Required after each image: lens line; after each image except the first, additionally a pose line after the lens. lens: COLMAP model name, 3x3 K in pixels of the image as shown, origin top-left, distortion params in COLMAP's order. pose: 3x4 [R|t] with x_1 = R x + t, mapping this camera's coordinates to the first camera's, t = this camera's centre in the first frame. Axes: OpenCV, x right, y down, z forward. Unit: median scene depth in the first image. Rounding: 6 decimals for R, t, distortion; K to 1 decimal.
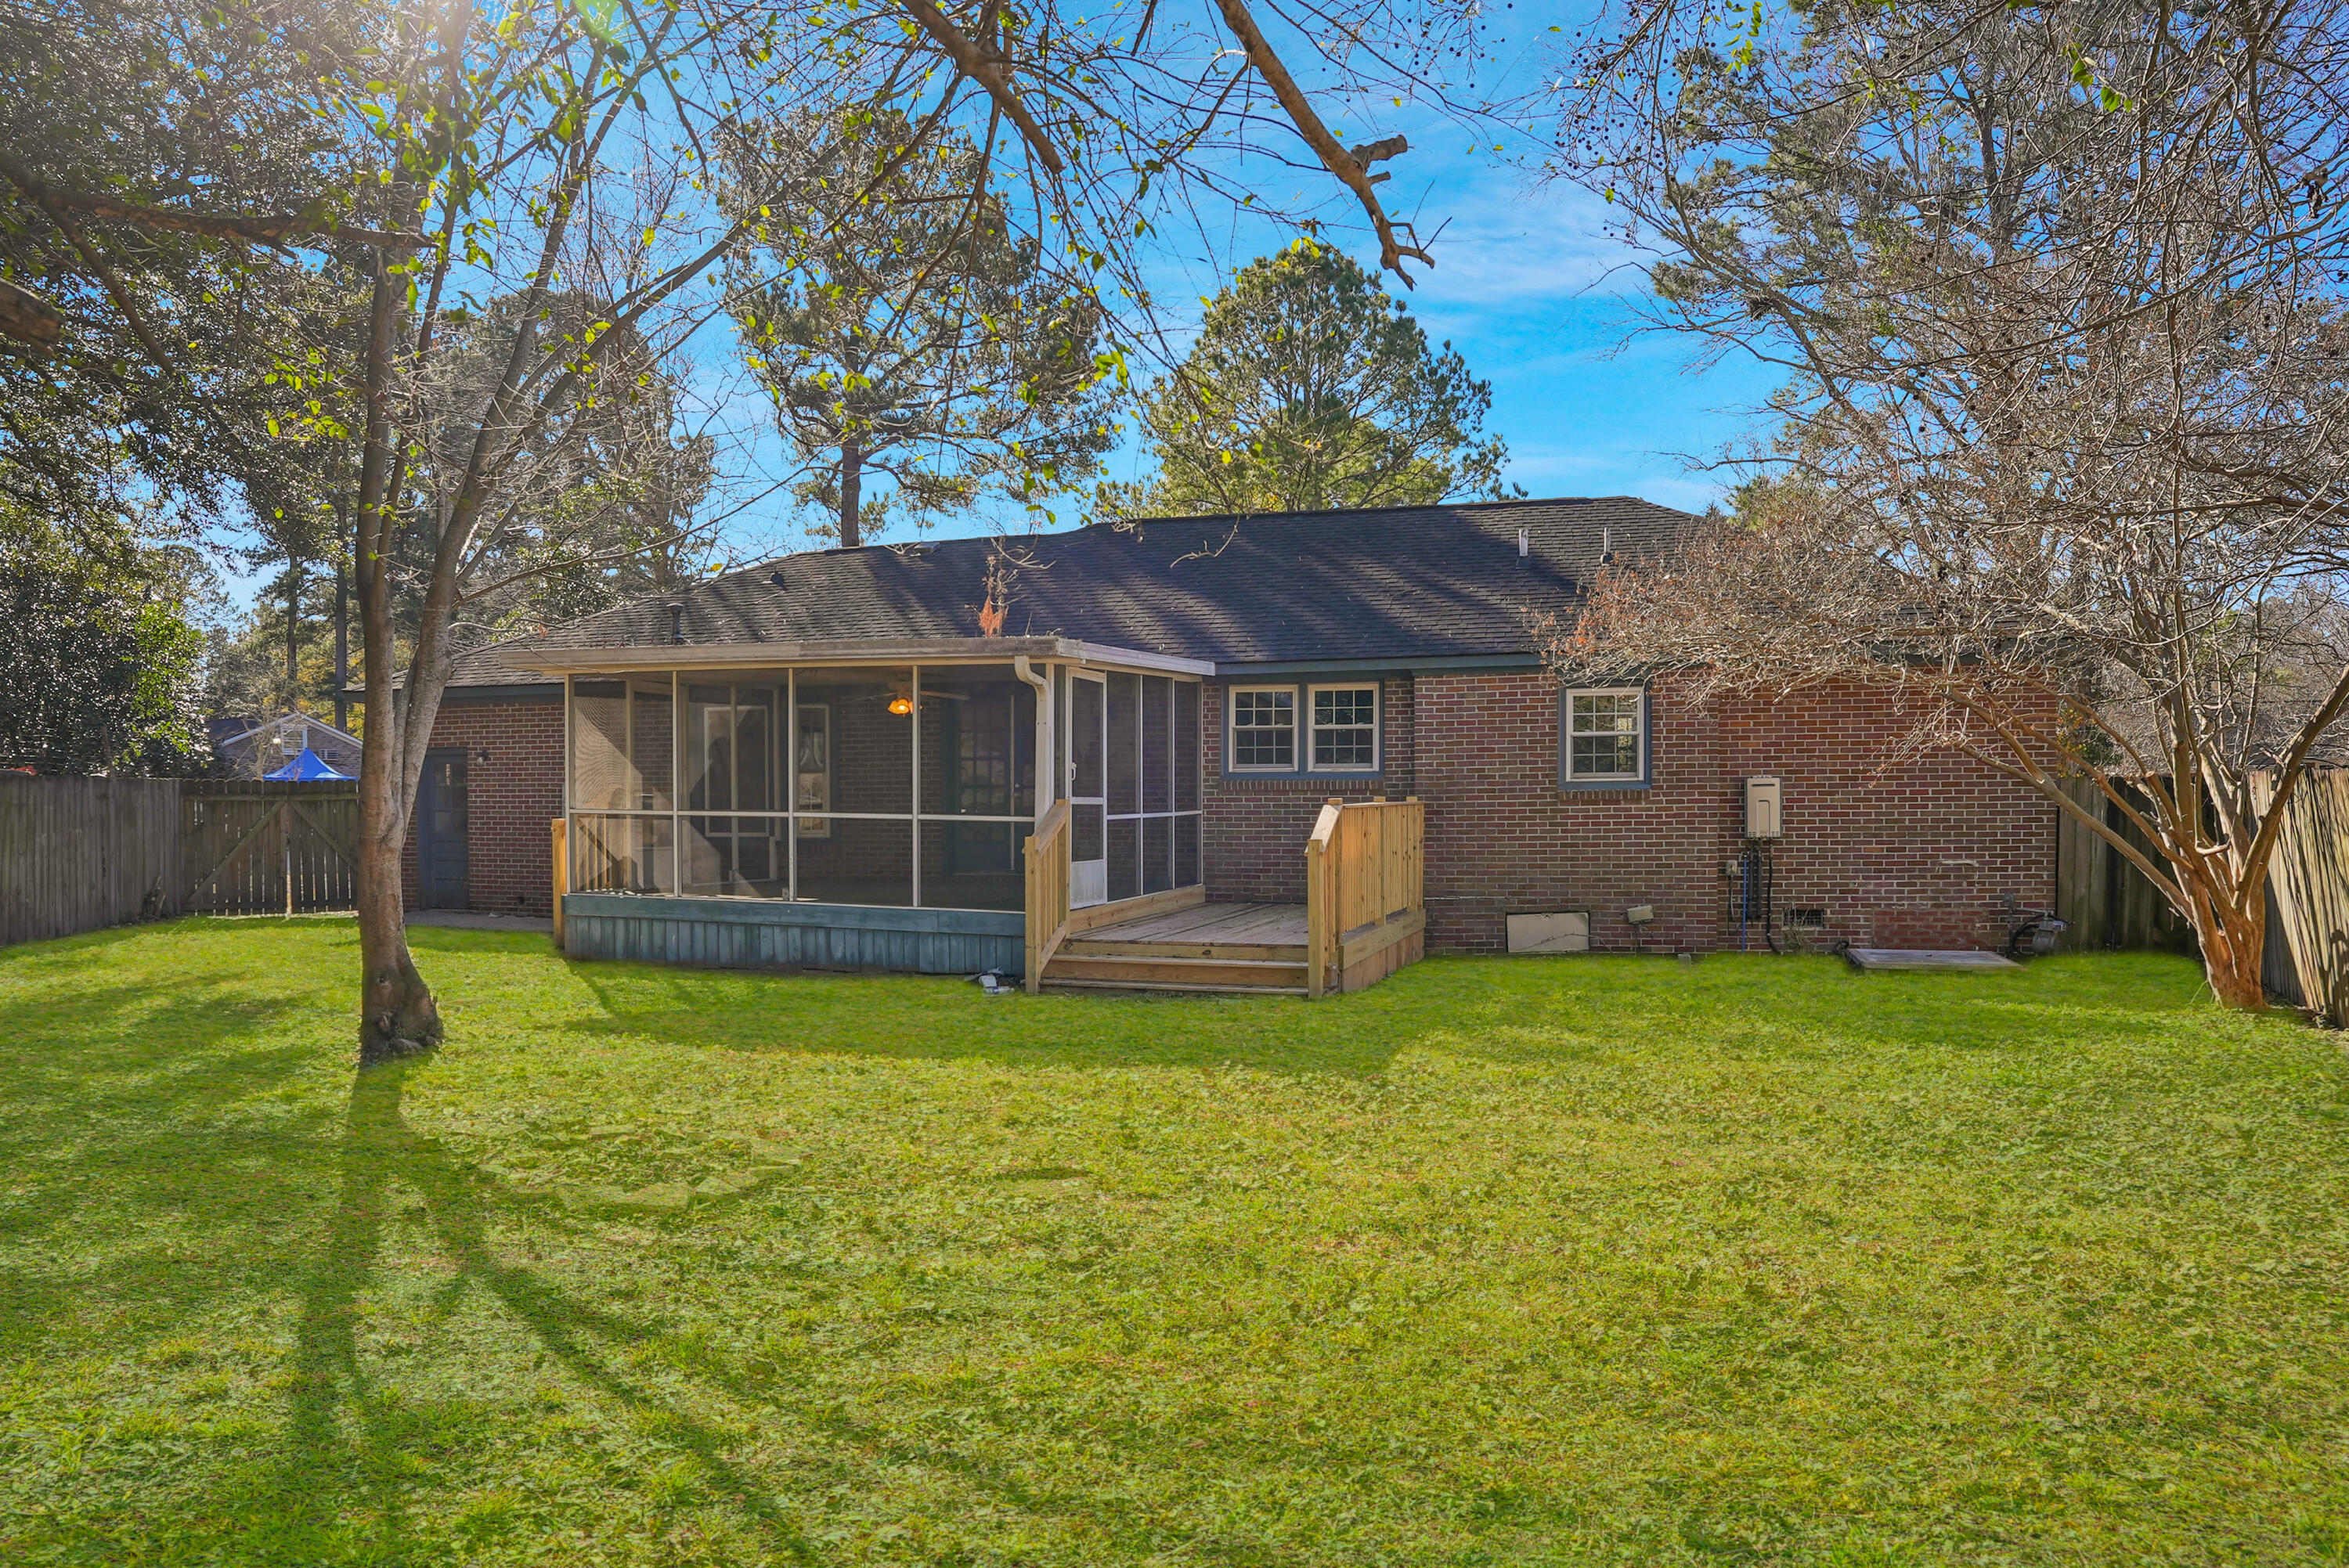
lens RADIAL K [[1709.3, 0, 1174.5], [0, 1709.3, 784.0], [0, 0, 1]] dist [-0.160972, -0.001336]
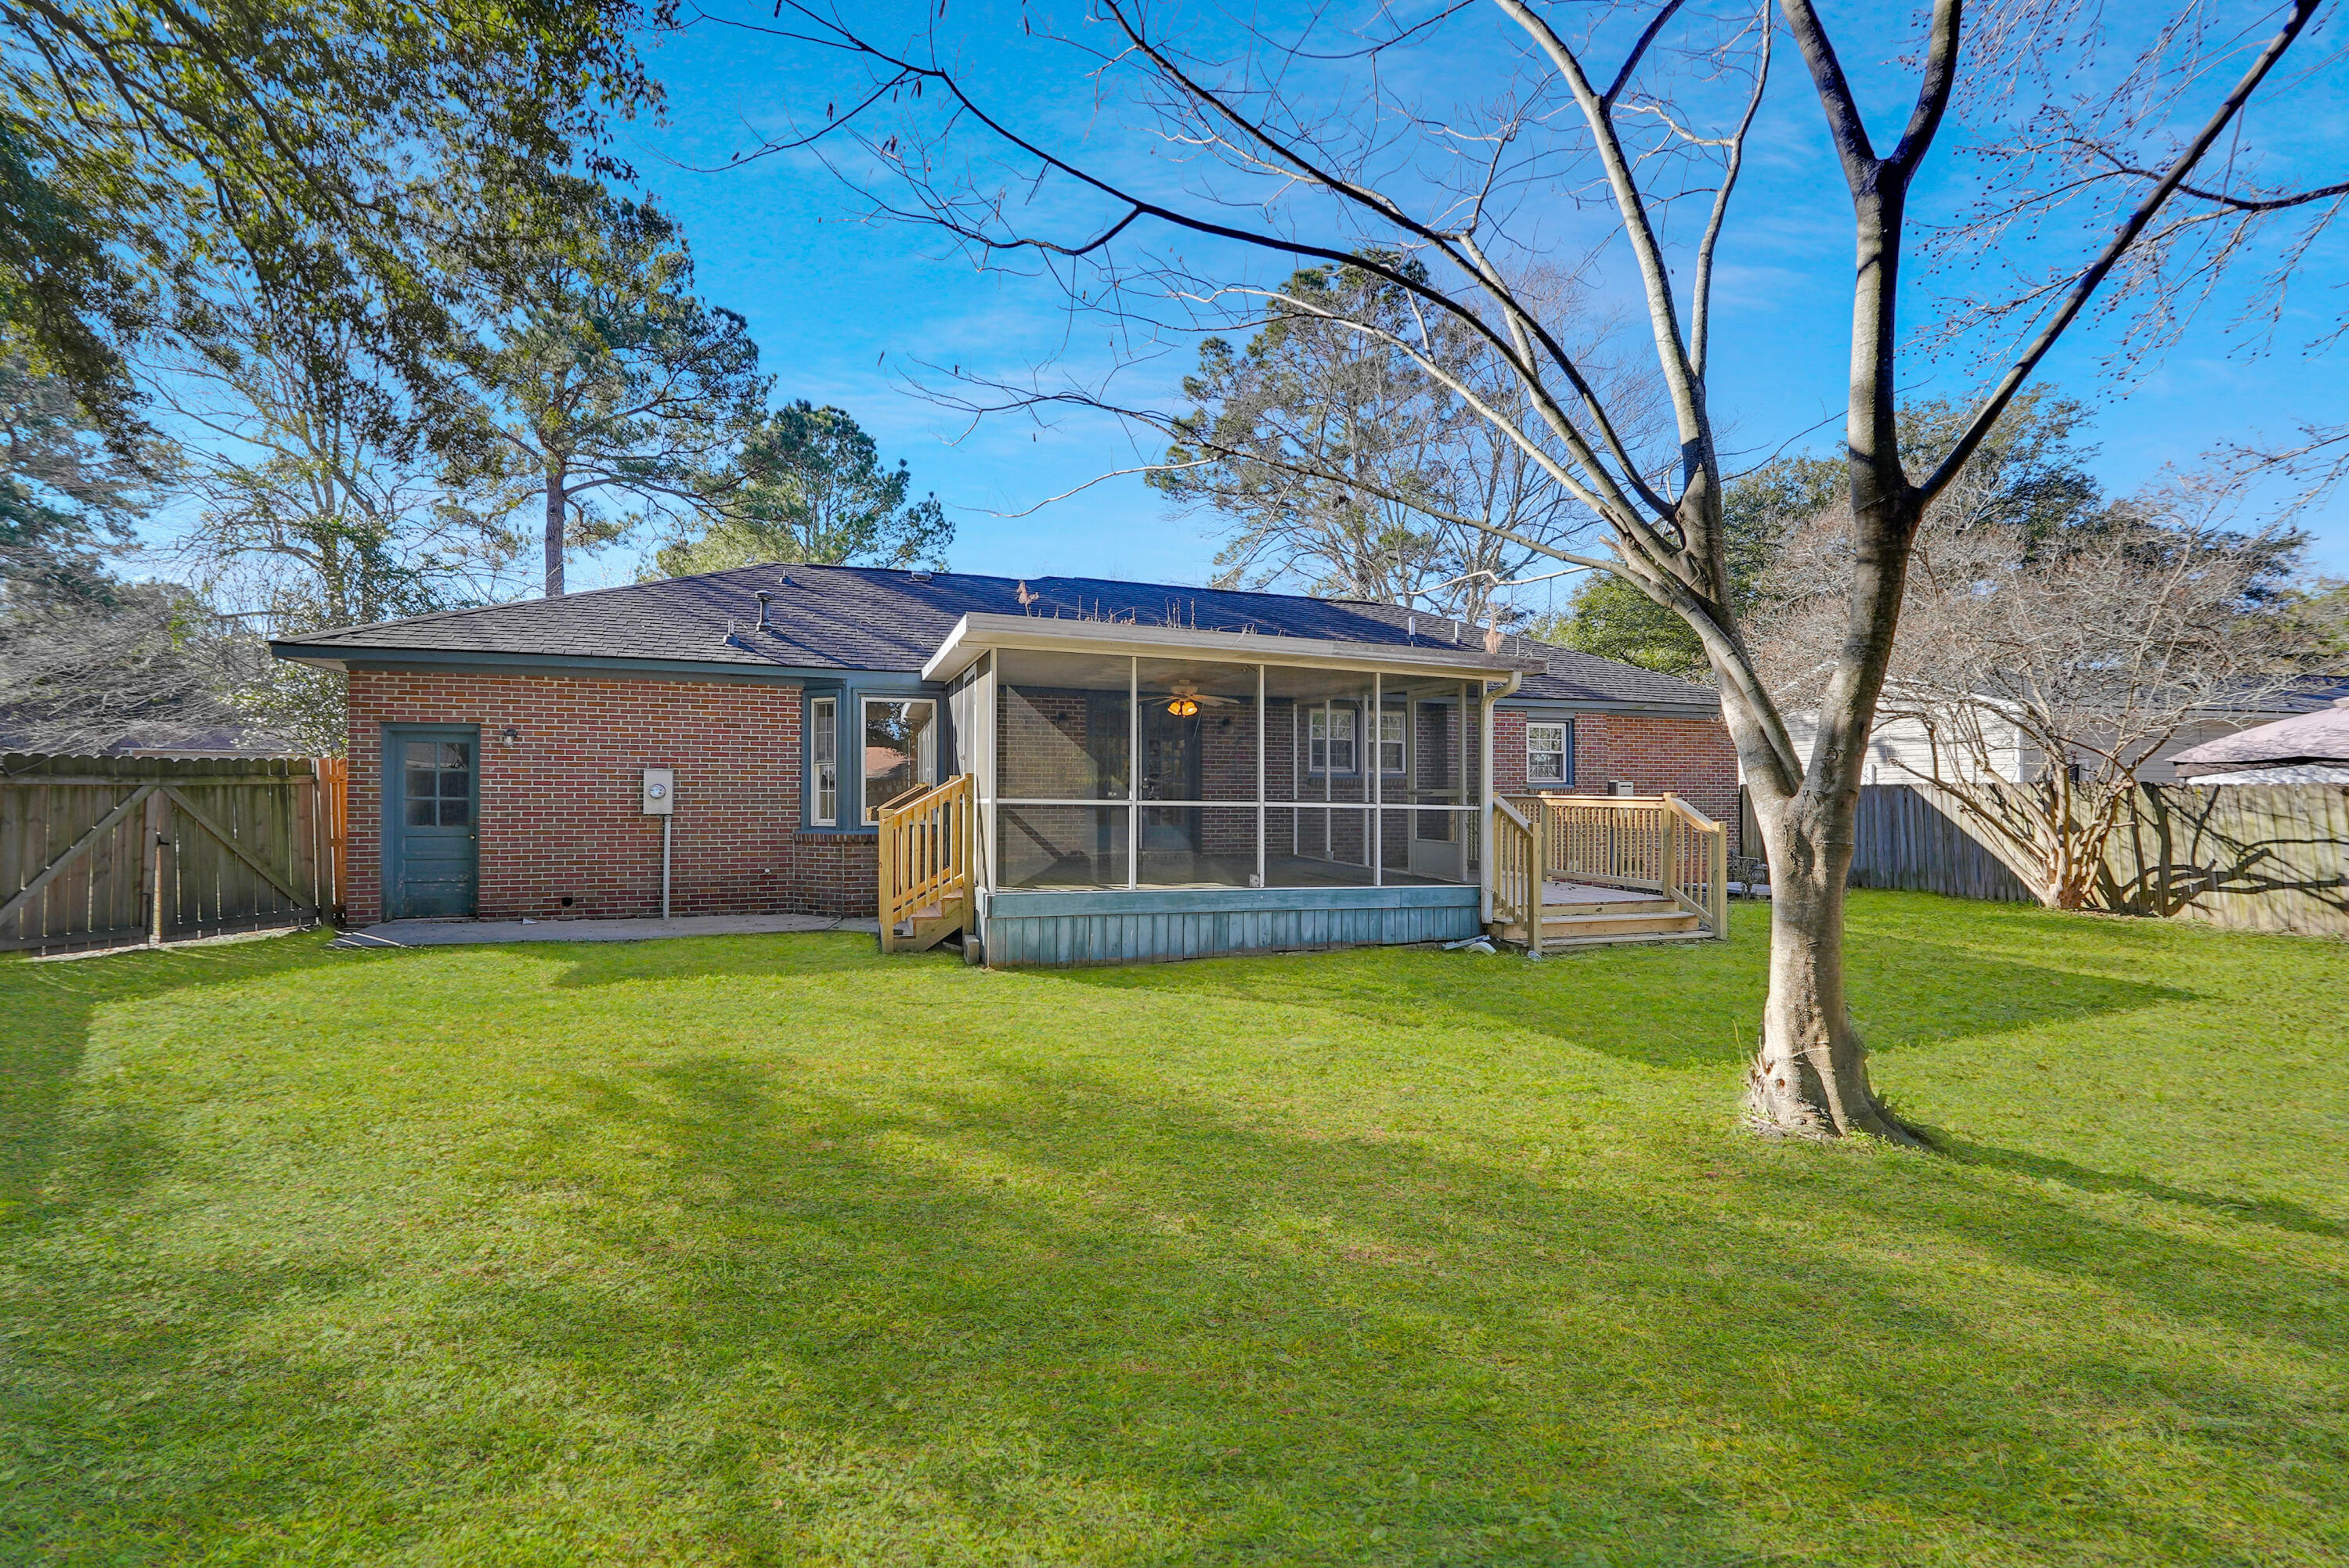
lens RADIAL K [[969.2, 0, 1181.0], [0, 969.2, 777.9], [0, 0, 1]] dist [-0.007725, -0.000384]
pose [[0.785487, 0.017092, 0.618642, -0.615483], [-0.012438, 0.999853, -0.011832, 0.009117], [-0.618753, 0.001599, 0.785584, 0.544538]]
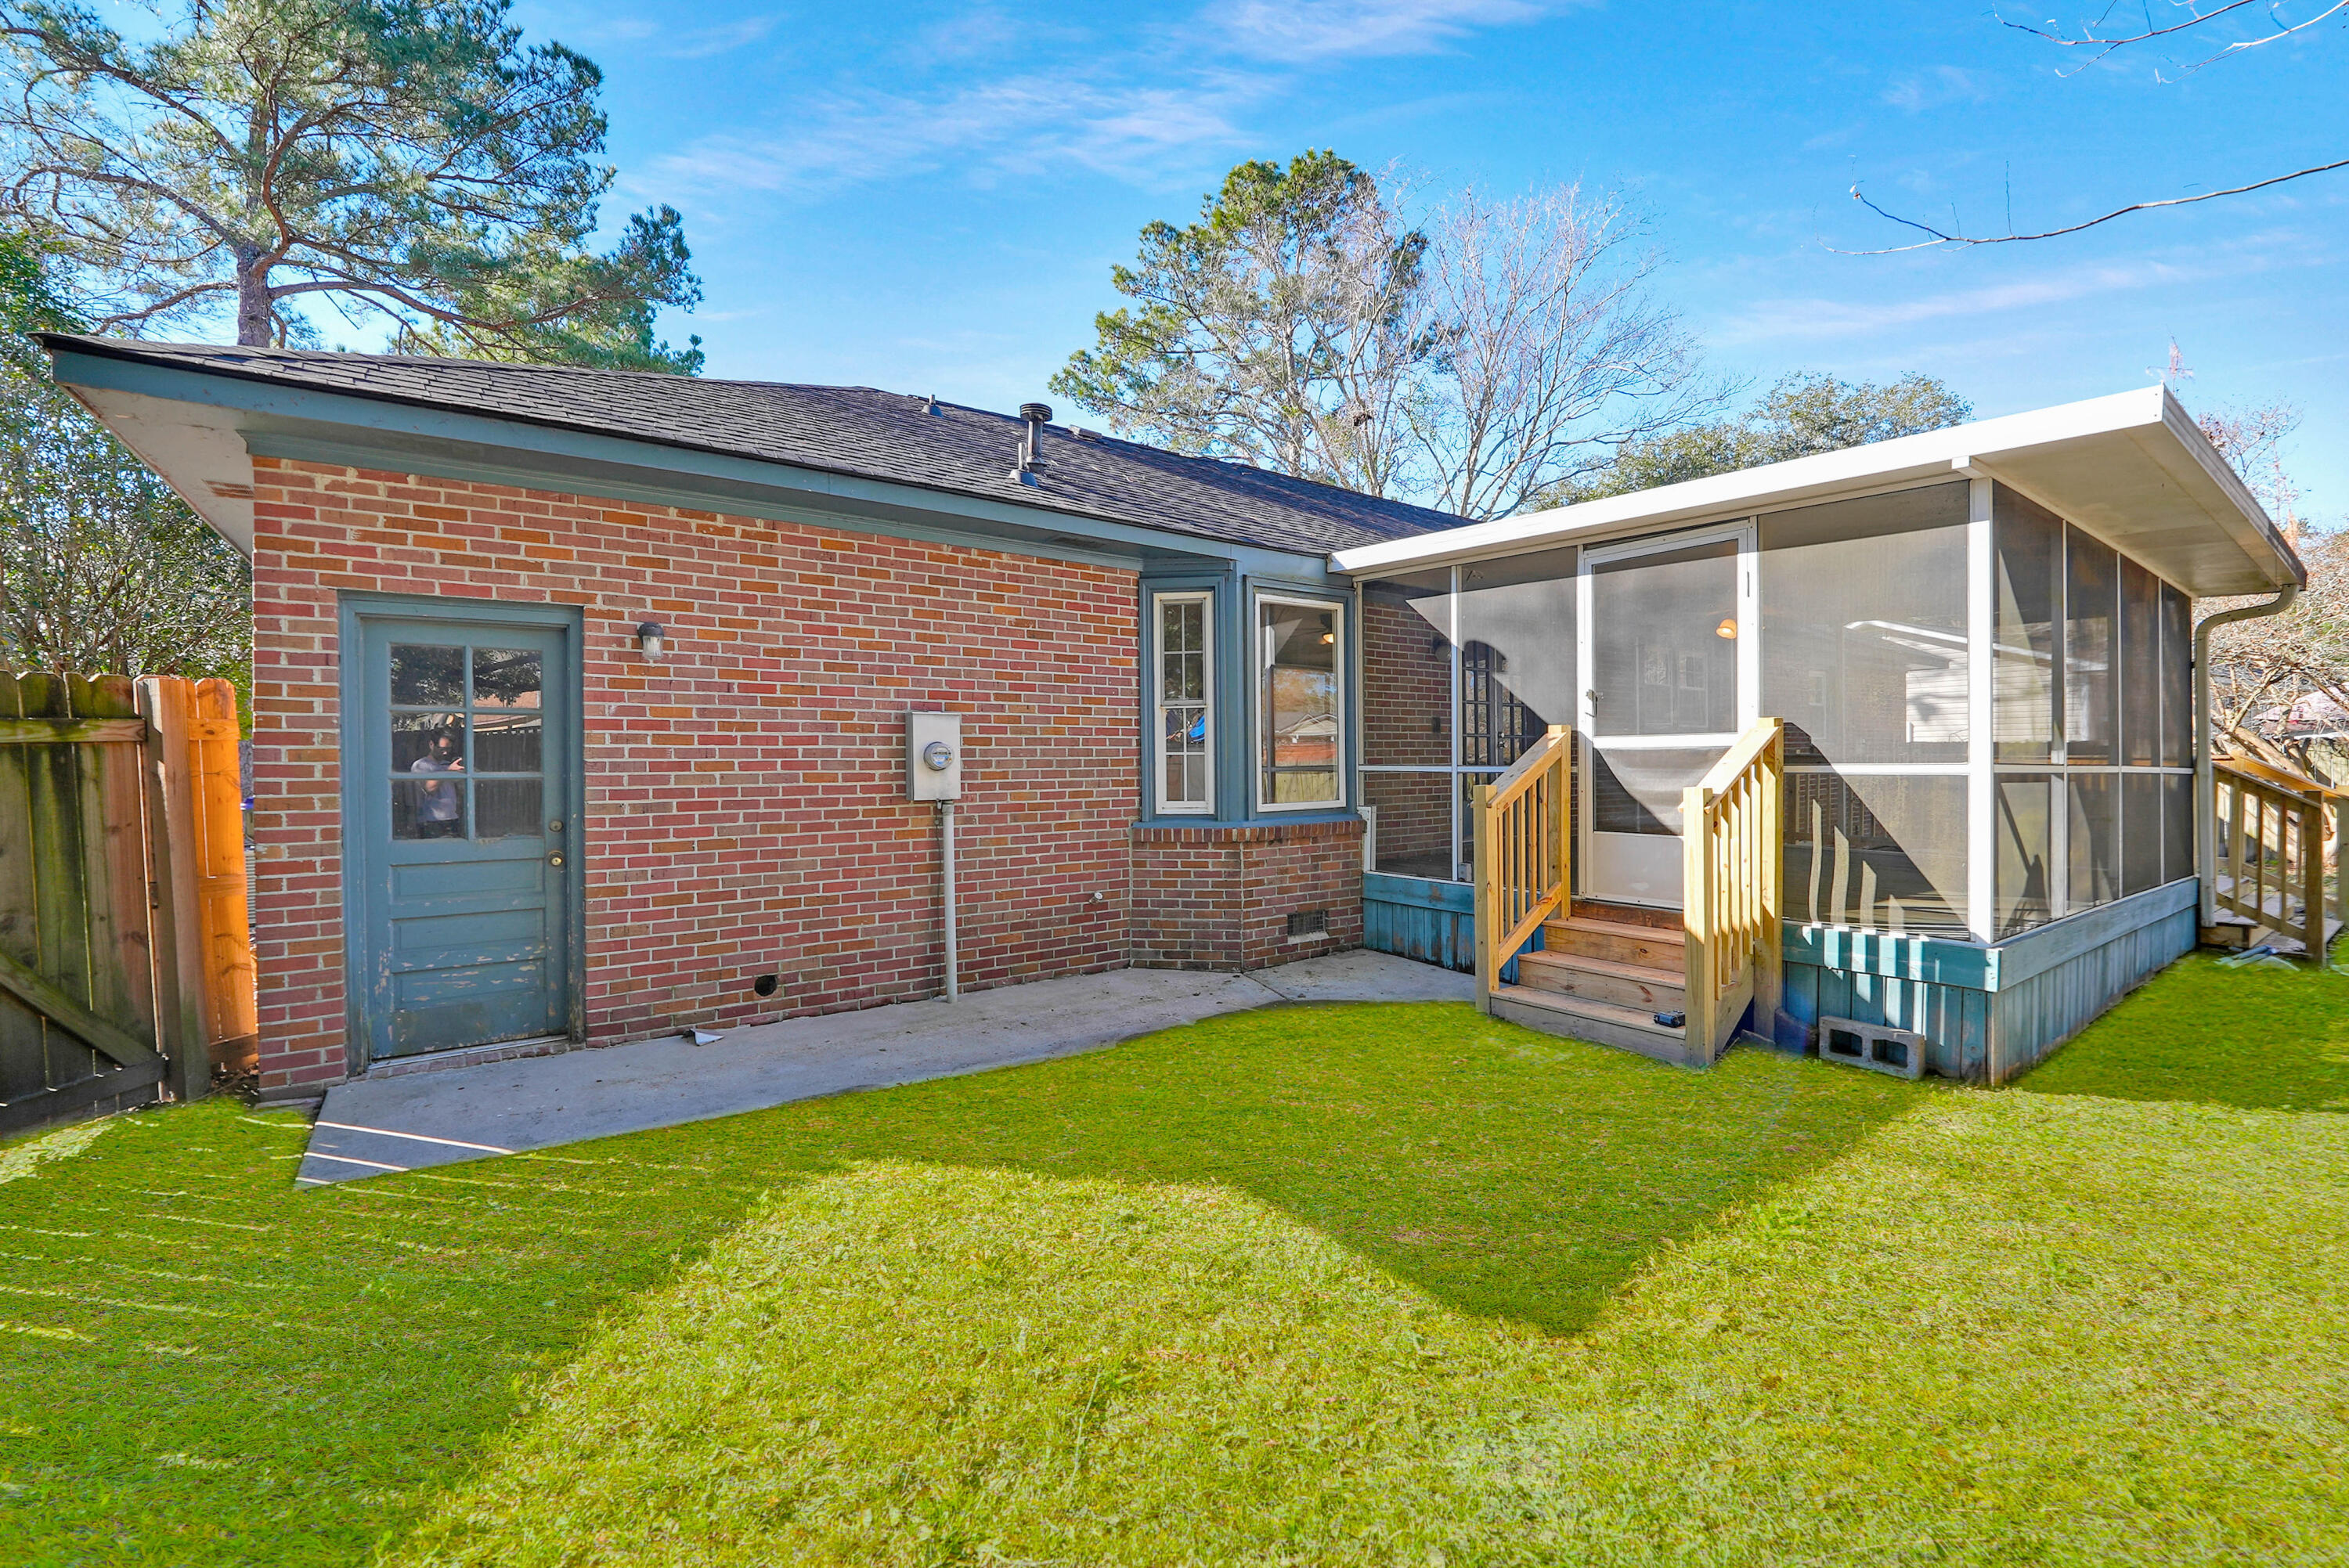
lens RADIAL K [[965.2, 0, 1170.5], [0, 965.2, 753.3], [0, 0, 1]] dist [-0.012160, -0.000195]
pose [[0.566548, 0.003129, 0.824023, -0.727171], [-0.008362, 0.999963, 0.001953, 0.012948], [-0.823986, -0.007997, 0.566553, 1.058829]]
